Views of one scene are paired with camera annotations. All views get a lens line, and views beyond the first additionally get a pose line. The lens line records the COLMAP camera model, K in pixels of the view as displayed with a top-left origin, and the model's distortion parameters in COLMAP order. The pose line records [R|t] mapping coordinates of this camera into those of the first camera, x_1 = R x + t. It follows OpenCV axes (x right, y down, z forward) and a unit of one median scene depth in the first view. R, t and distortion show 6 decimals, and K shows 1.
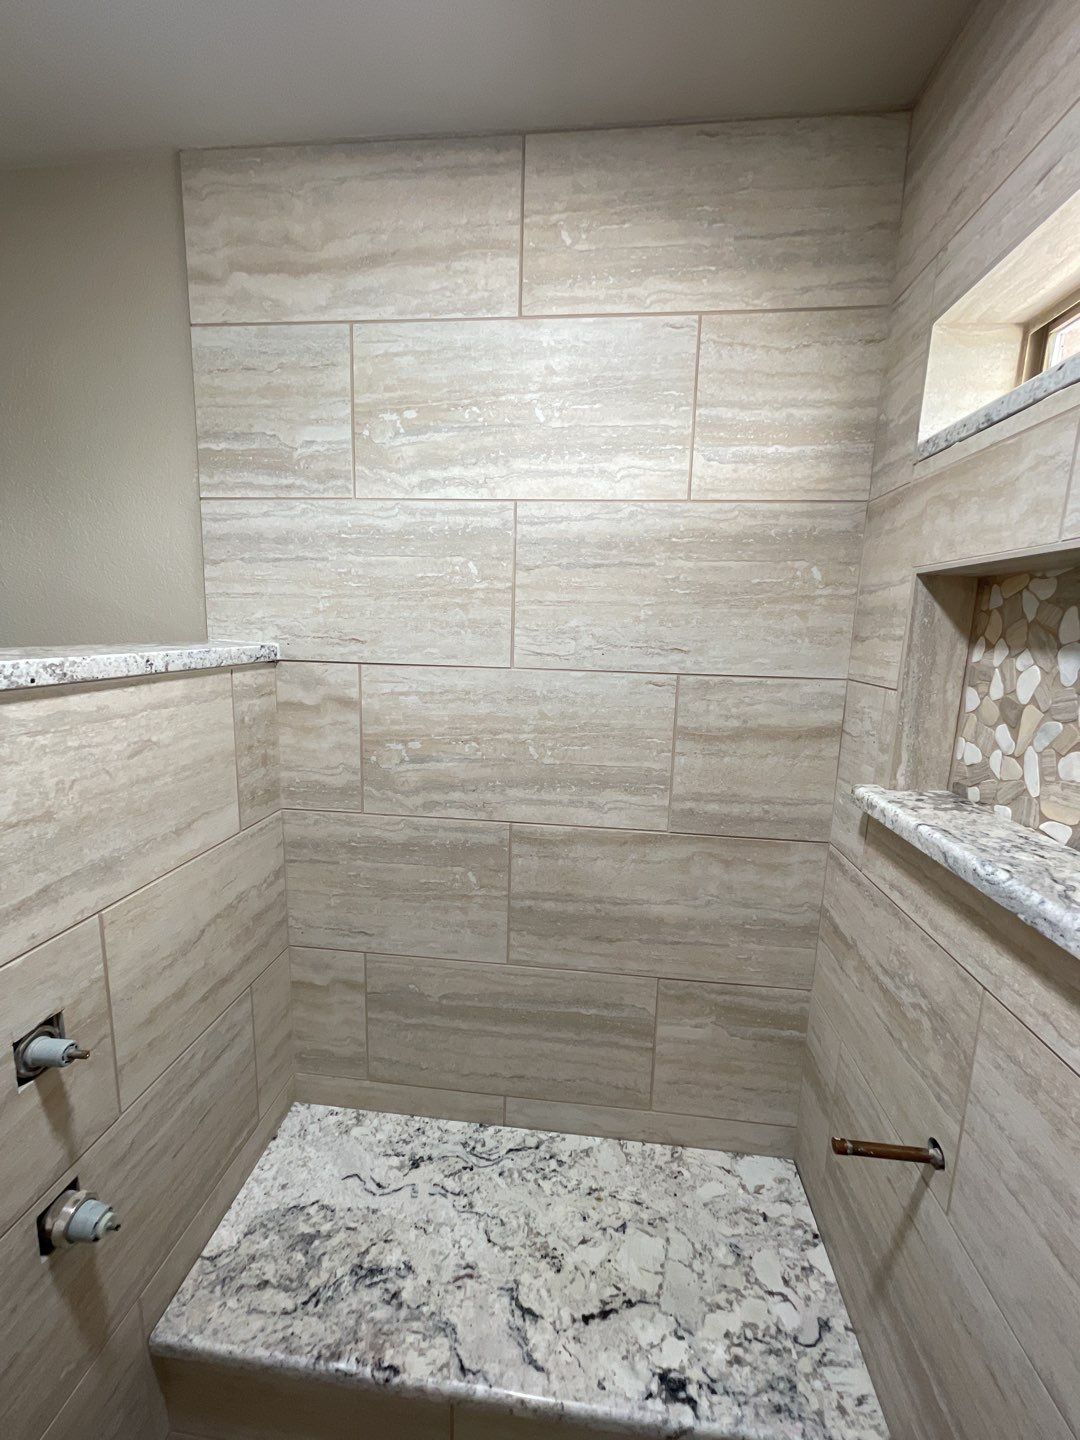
lens RADIAL K [[579.7, 0, 532.9], [0, 579.7, 717.9], [0, 0, 1]] dist [-0.001621, -0.000078]
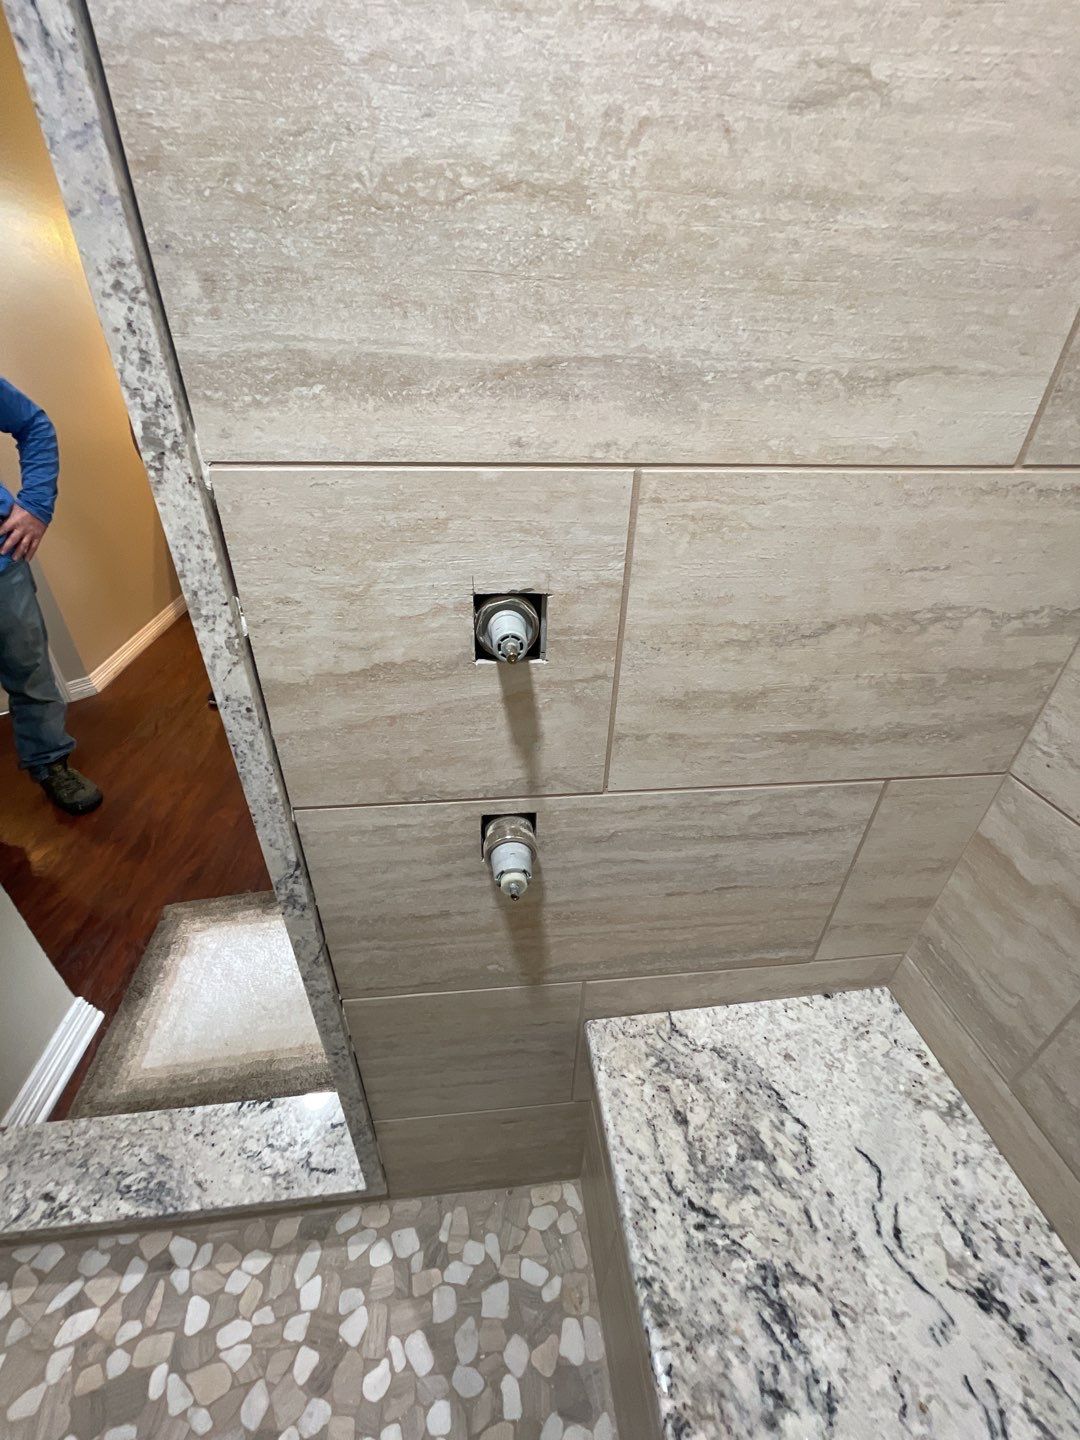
lens RADIAL K [[579.4, 0, 531.4], [0, 579.4, 718.1], [0, 0, 1]] dist [0.005473, -0.003135]
pose [[0.215614, 0.489933, -0.844675, -0.135033], [-0.164127, 0.870898, 0.463248, 0.232220], [0.962586, 0.038751, 0.268190, 0.580002]]
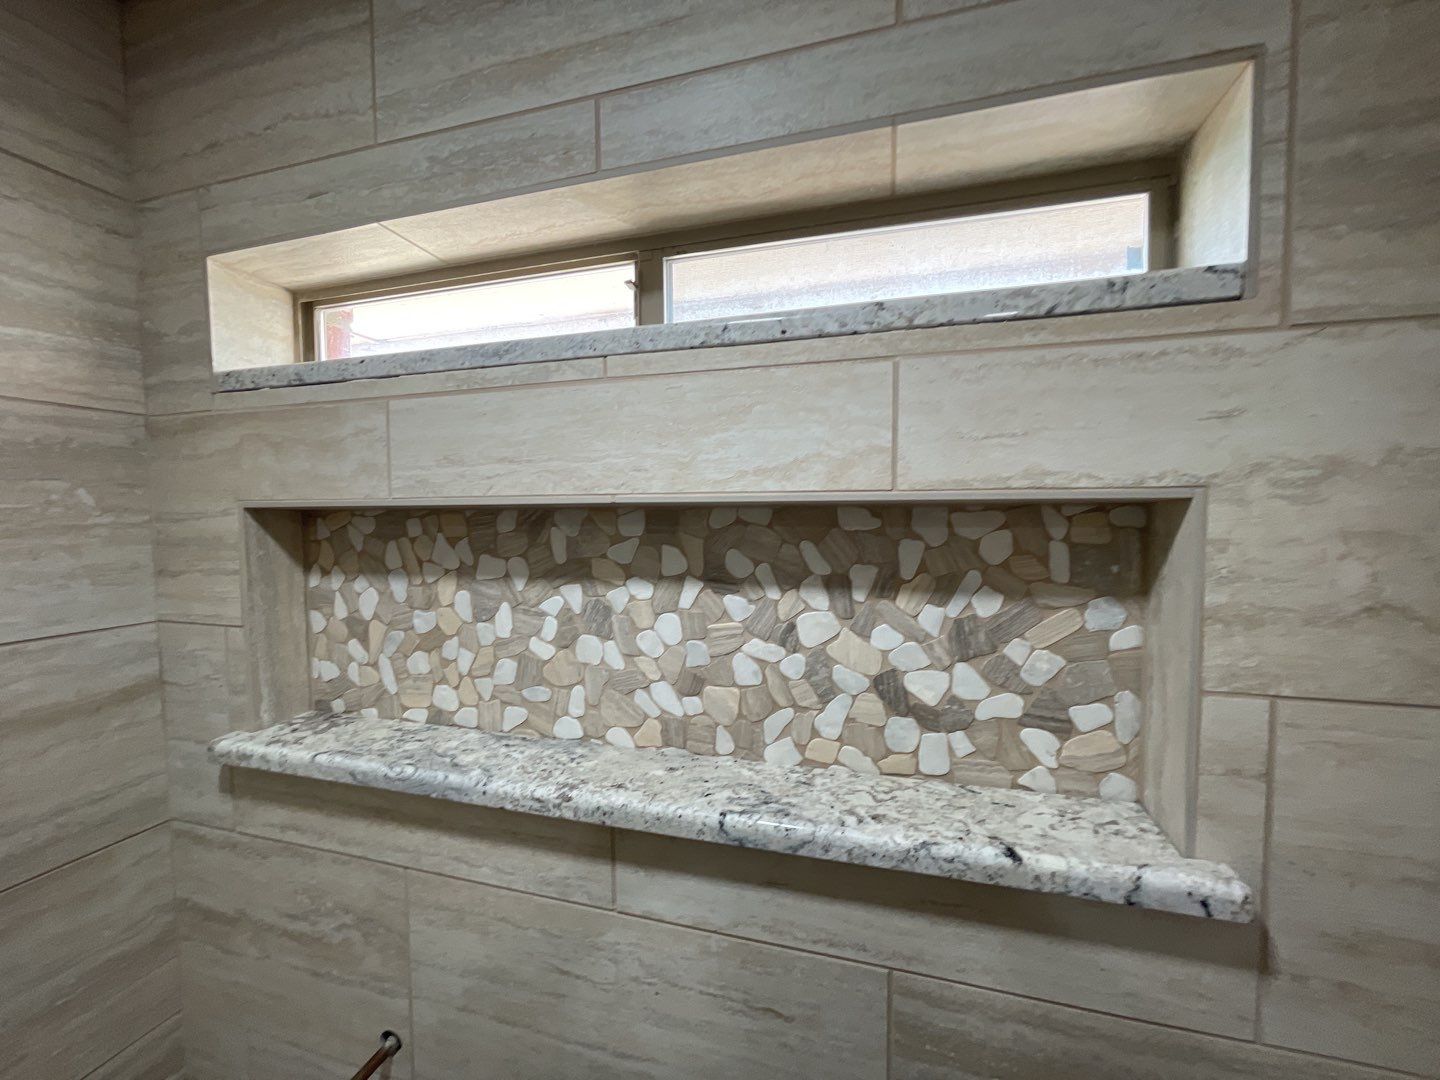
lens RADIAL K [[579.7, 0, 717.5], [0, 579.7, 547.0], [0, 0, 1]] dist [-0.001621, -0.000078]
pose [[0.173072, -0.083478, 0.981365, -0.134666], [0.168250, 0.984261, 0.054052, -0.084592], [-0.970432, 0.155760, 0.184393, 0.045885]]
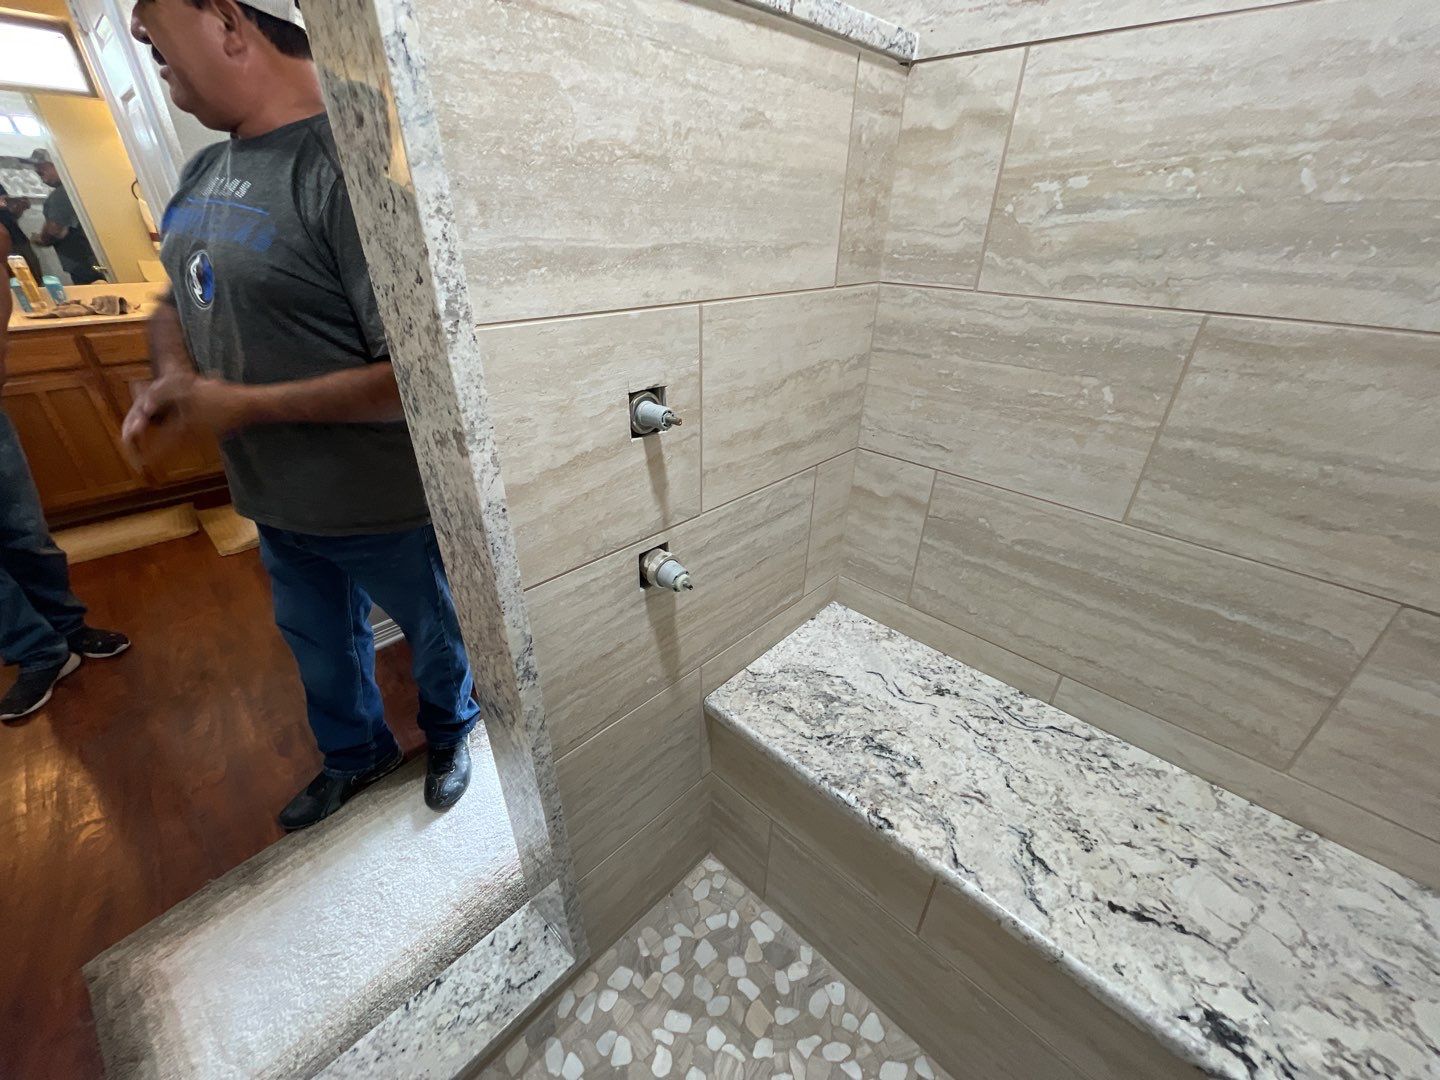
lens RADIAL K [[579.7, 0, 717.5], [0, 579.7, 547.0], [0, 0, 1]] dist [-0.001621, -0.000078]
pose [[0.792789, 0.287595, -0.537377, -0.057821], [-0.089810, 0.927172, 0.363711, 0.274640], [0.602843, -0.240084, 0.760881, 0.126996]]
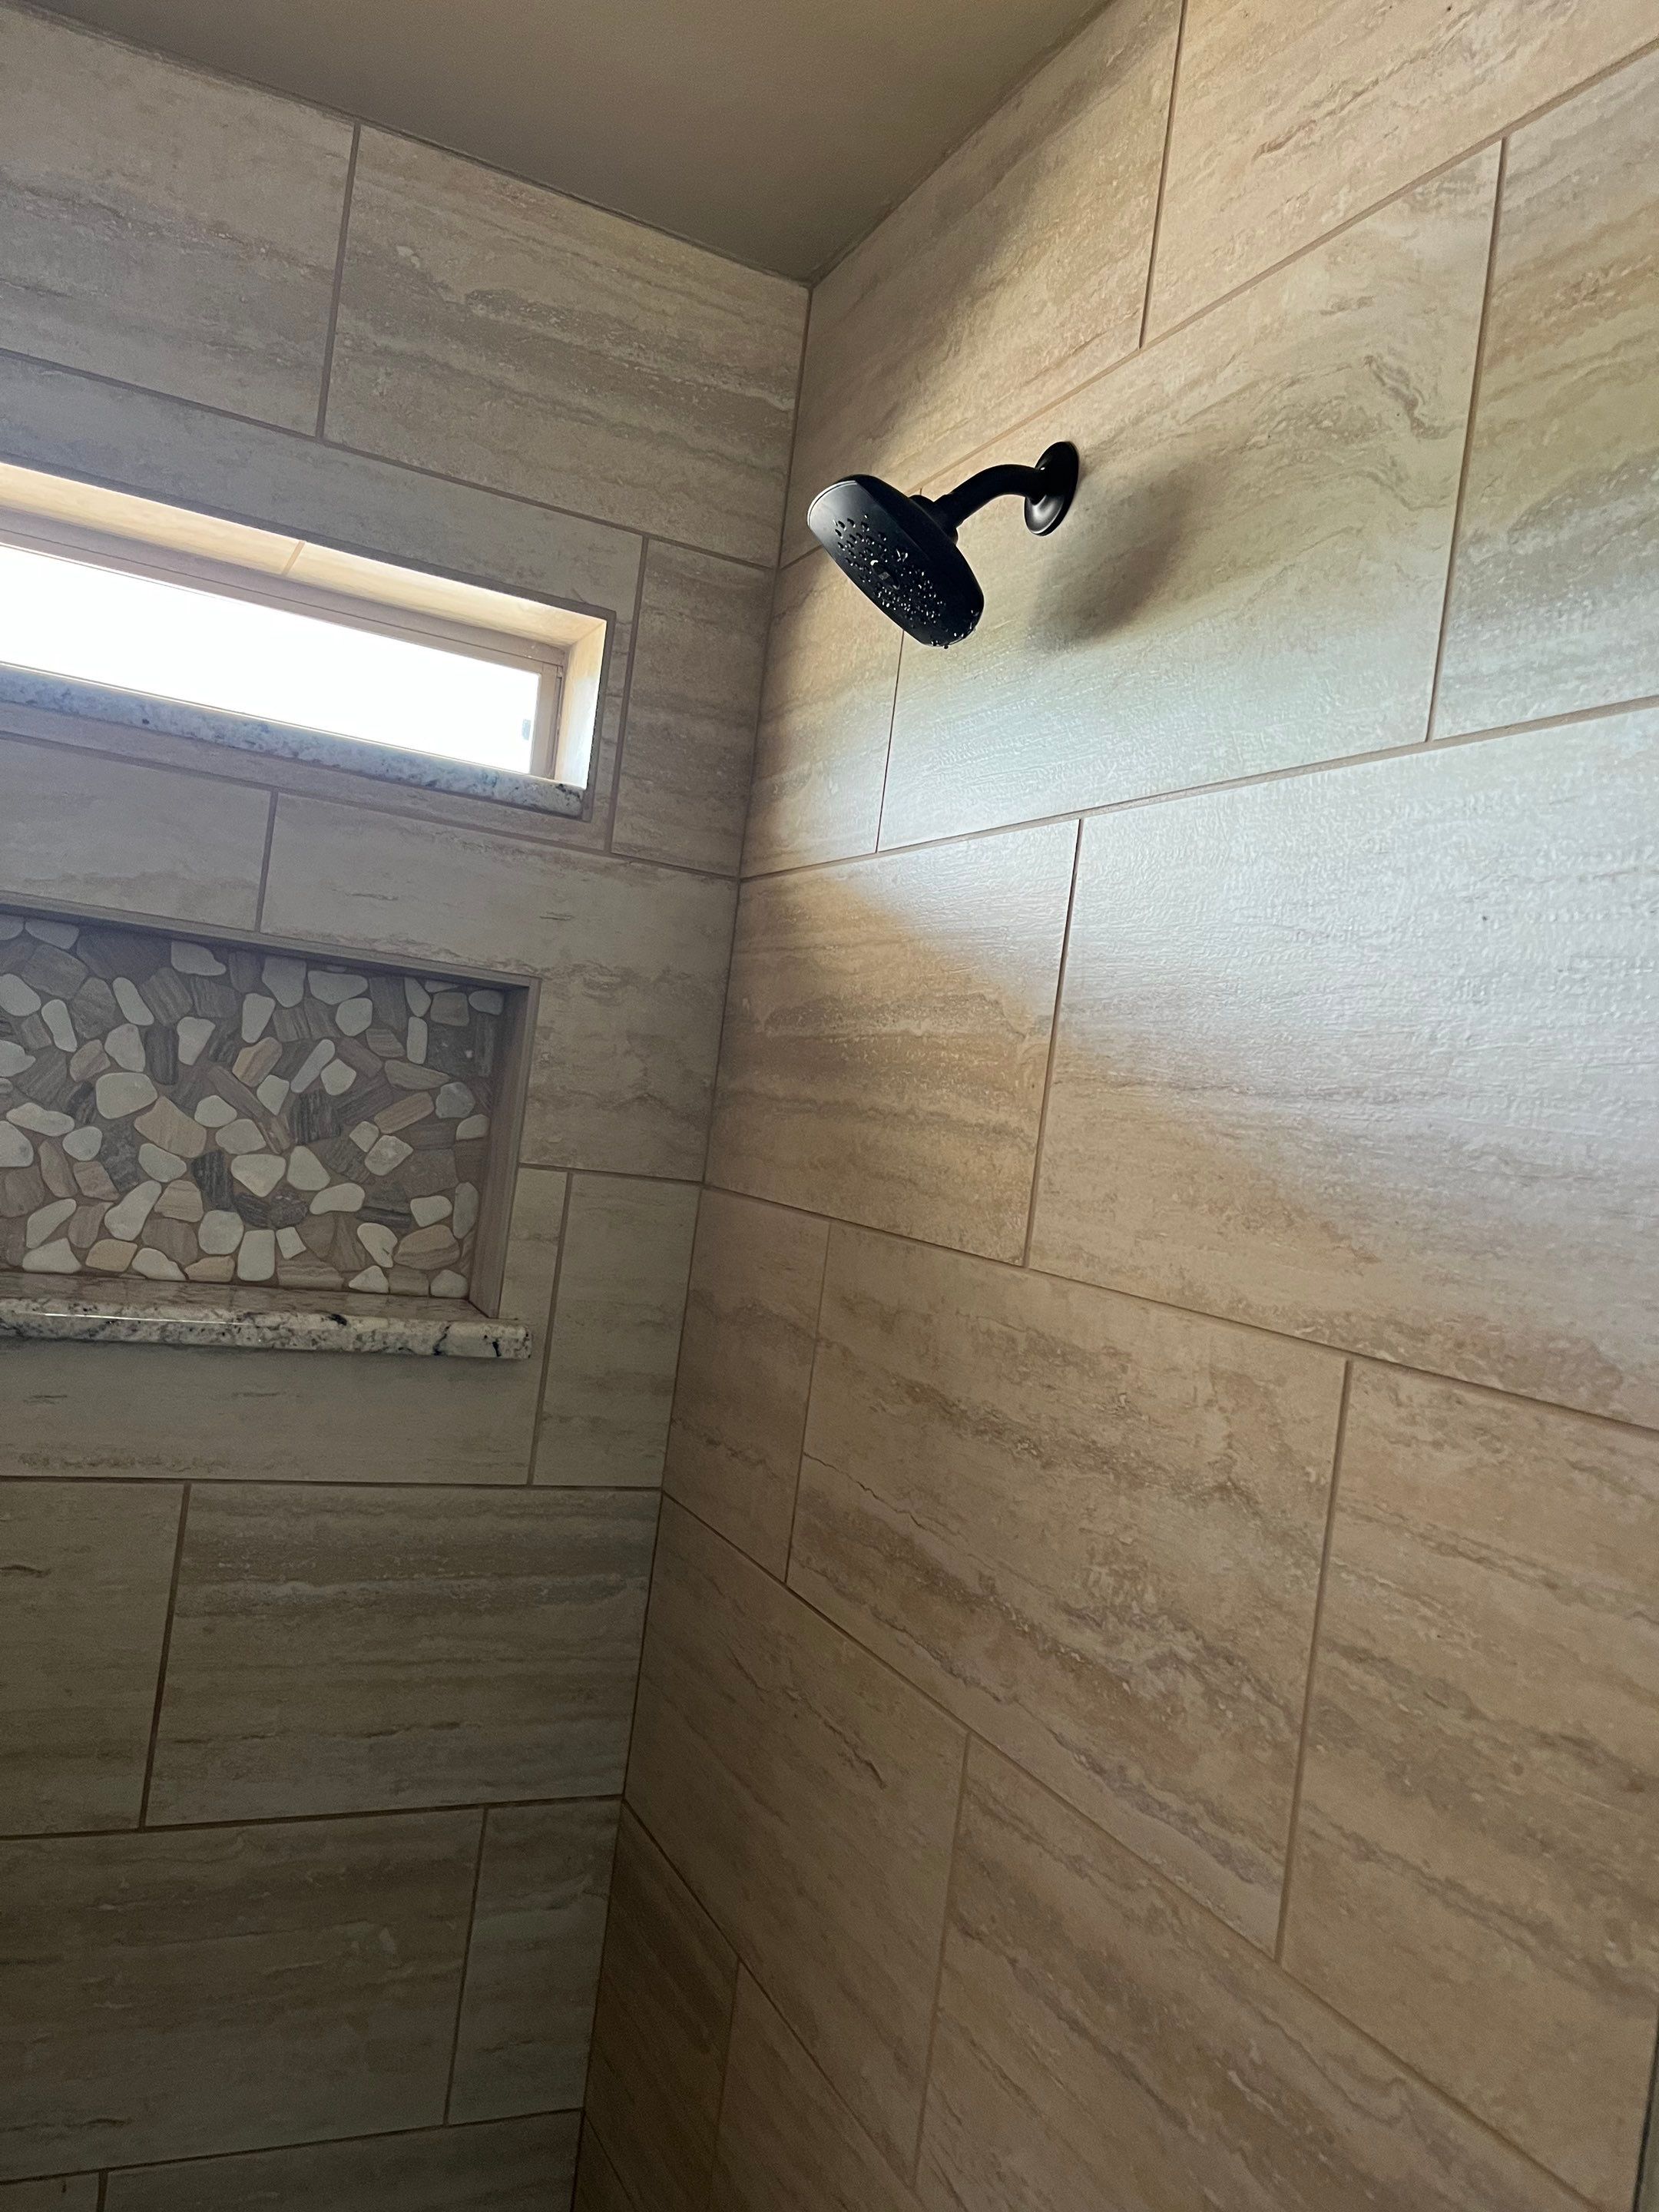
lens RADIAL K [[1679.7, 0, 838.8], [0, 1679.7, 1120.3], [0, 0, 1]] dist [0.043859, -0.042026]
pose [[-0.523599, -0.098587, 0.846241, -1.083097], [-0.006948, 0.993743, 0.111472, -0.084390], [-0.851936, 0.052487, -0.521008, 0.319557]]
